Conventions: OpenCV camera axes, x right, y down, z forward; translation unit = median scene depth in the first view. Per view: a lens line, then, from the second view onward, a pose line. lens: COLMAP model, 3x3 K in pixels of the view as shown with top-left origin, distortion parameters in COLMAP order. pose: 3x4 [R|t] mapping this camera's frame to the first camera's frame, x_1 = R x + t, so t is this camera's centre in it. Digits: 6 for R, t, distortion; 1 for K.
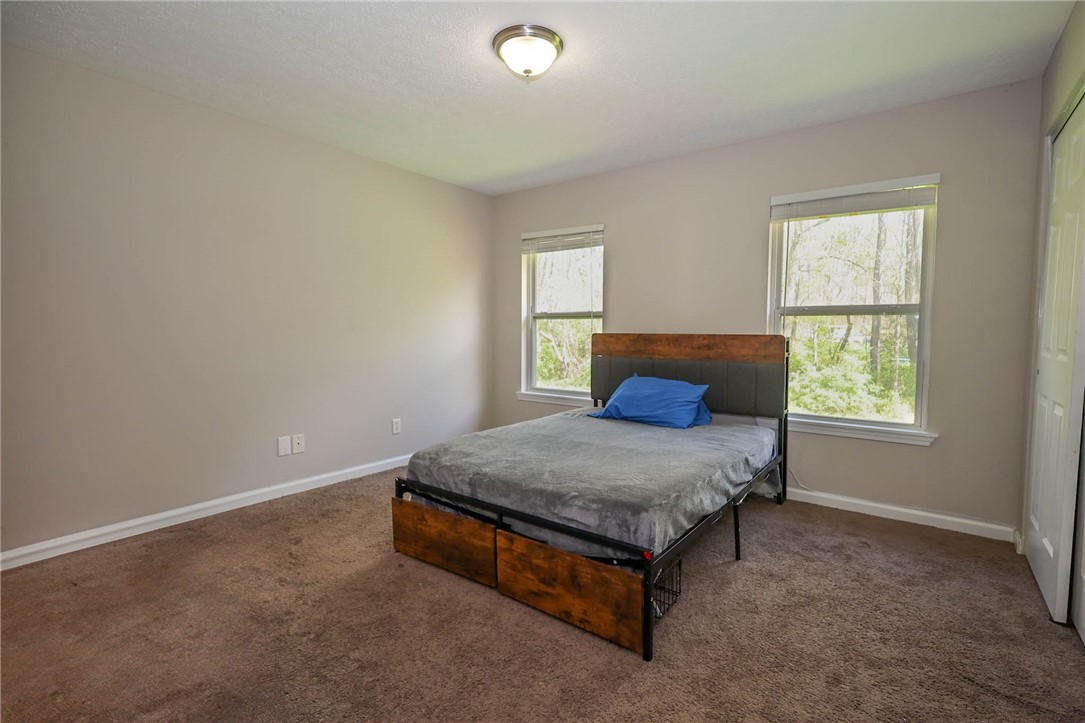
lens RADIAL K [[501.2, 0, 542.5], [0, 501.2, 361.5], [0, 0, 1]] dist [0.000067, -0.000013]
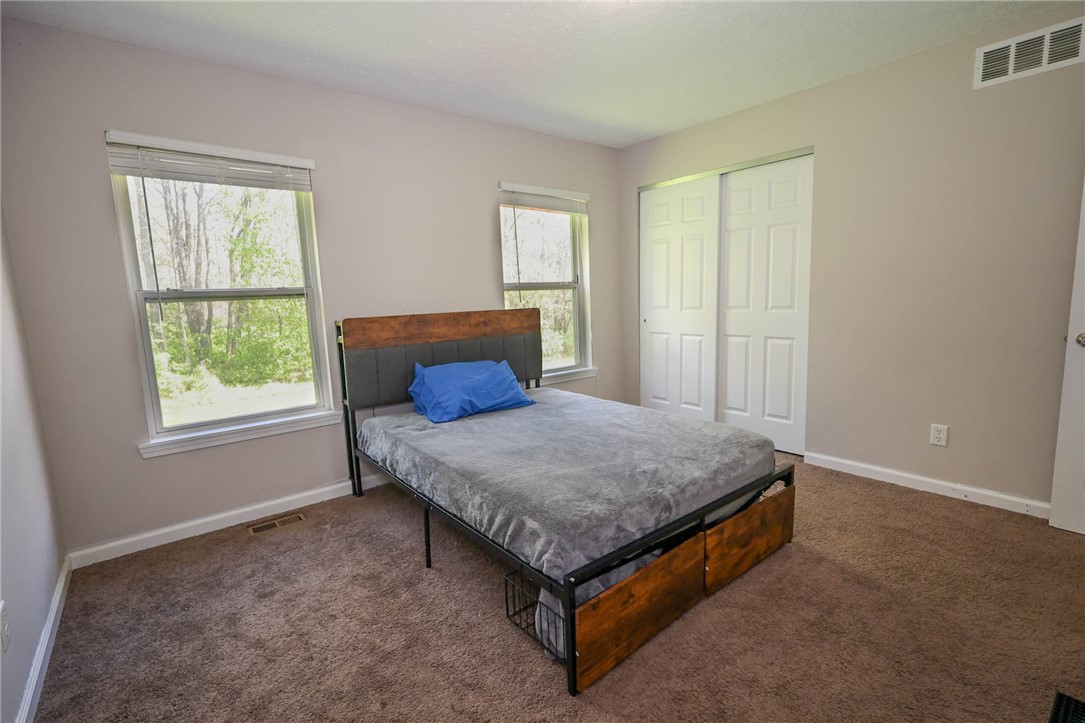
lens RADIAL K [[500.6, 0, 542.5], [0, 500.6, 361.5], [0, 0, 1]] dist [0.001482, 0.000182]
pose [[0.237603, -0.145756, 0.960364, -0.591620], [0.094974, 0.987427, 0.126366, -0.067330], [-0.966708, 0.061185, 0.248459, 0.628898]]
